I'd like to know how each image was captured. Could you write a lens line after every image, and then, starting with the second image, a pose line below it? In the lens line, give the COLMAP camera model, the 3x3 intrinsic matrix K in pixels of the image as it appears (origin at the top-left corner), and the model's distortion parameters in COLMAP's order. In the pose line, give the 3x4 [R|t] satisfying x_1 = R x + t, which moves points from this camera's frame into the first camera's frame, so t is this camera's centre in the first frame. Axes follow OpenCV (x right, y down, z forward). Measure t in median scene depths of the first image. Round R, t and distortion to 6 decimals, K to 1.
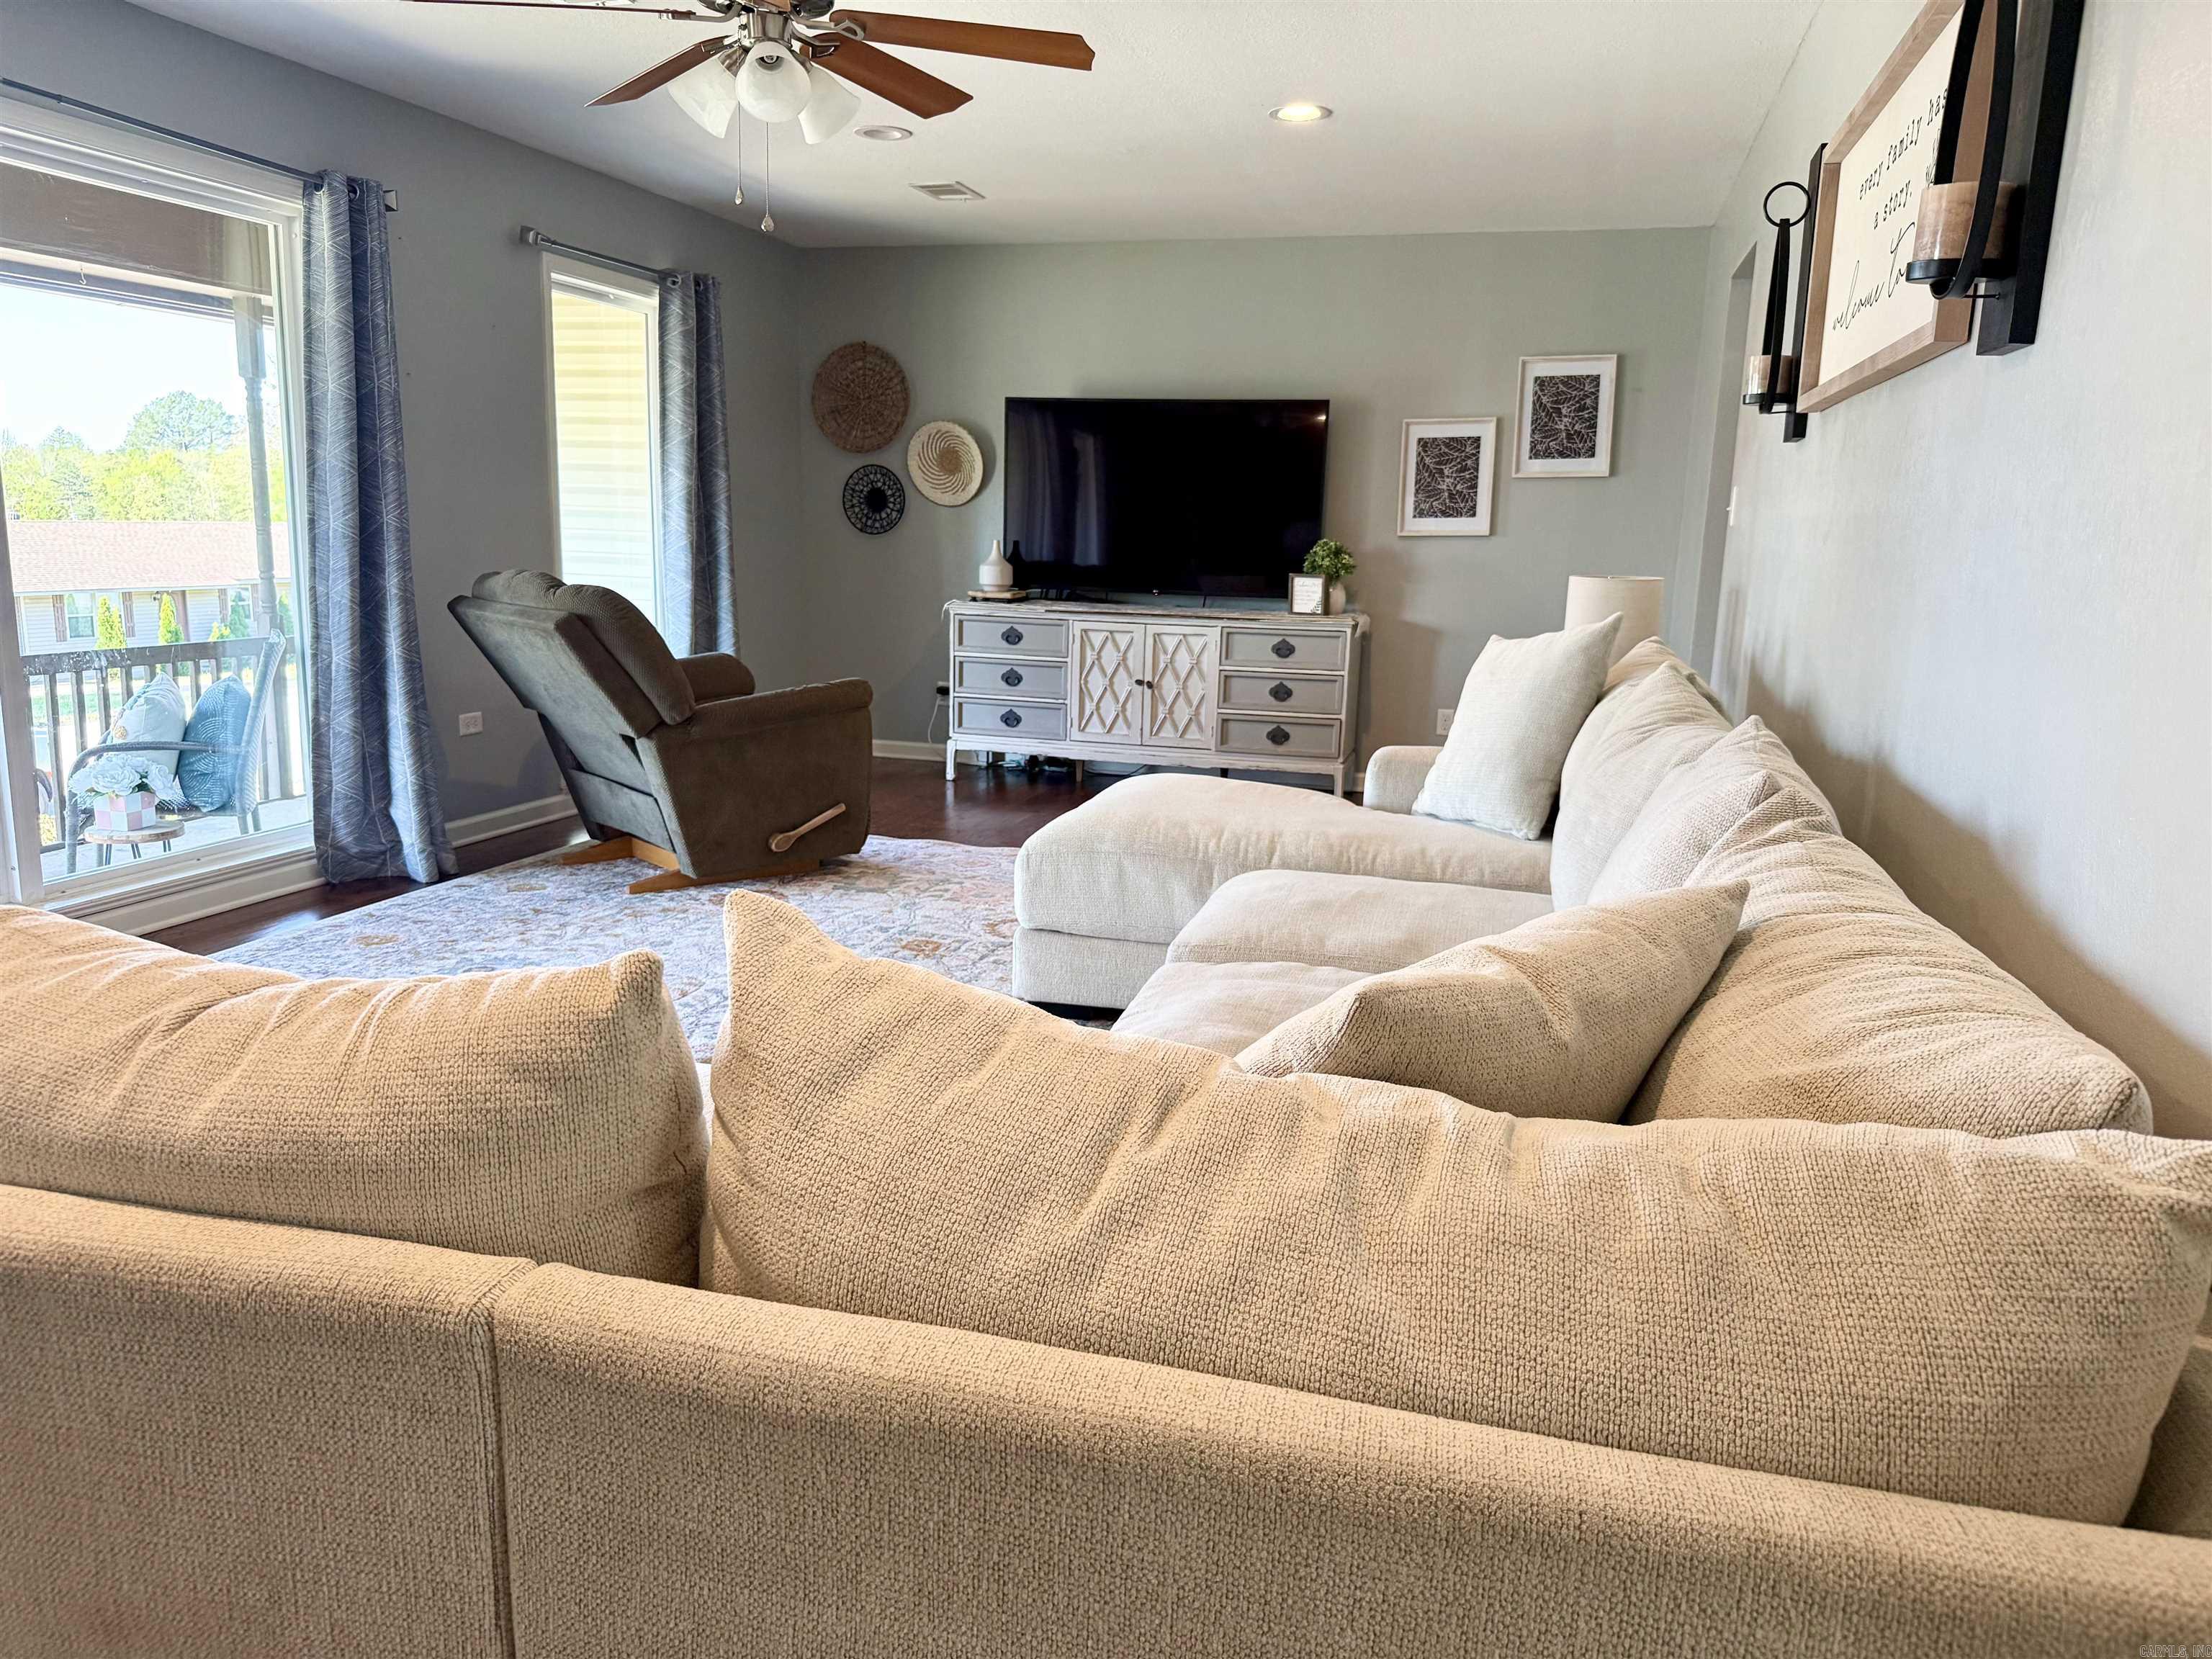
lens RADIAL K [[1537.6, 0, 1107.0], [0, 1537.6, 845.6], [0, 0, 1]] dist [0.087145, -0.171526]
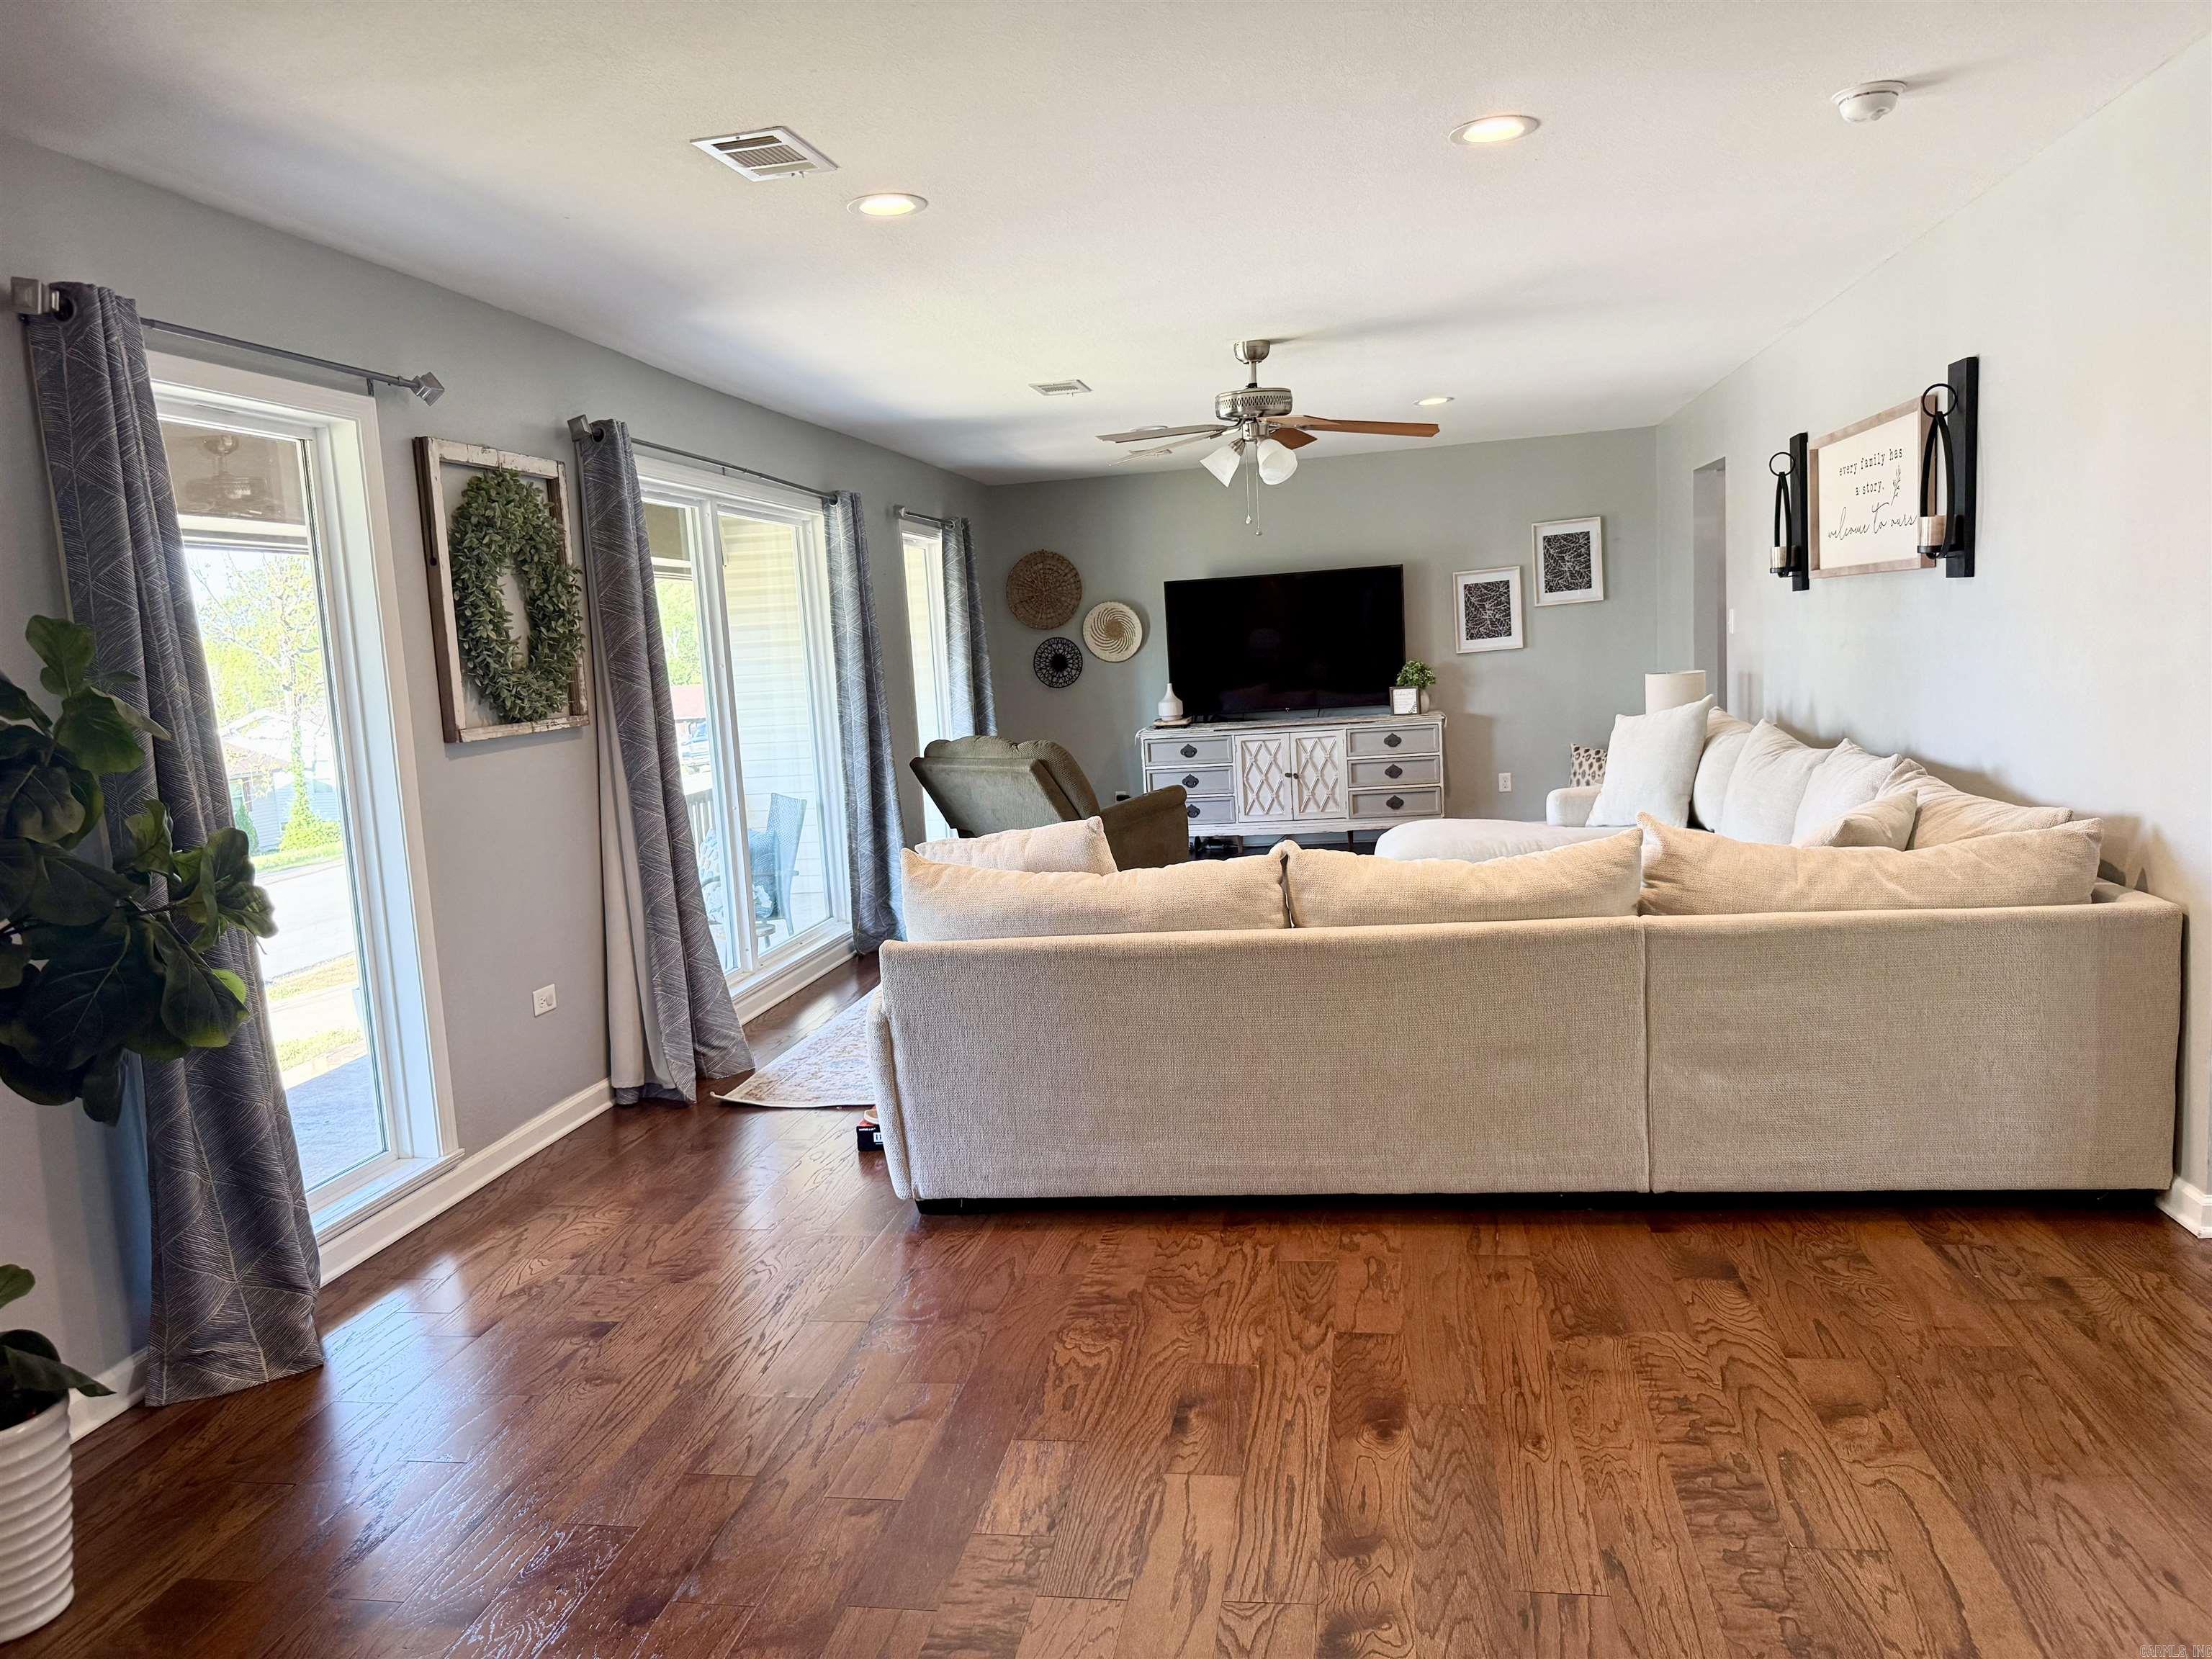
lens RADIAL K [[1530.7, 0, 1111.7], [0, 1530.7, 825.1], [0, 0, 1]] dist [0.159135, -0.299730]
pose [[0.989894, -0.102363, 0.098142, -0.281724], [0.110497, 0.990541, -0.081360, 0.033777], [-0.088885, 0.091382, 0.991841, -0.354955]]
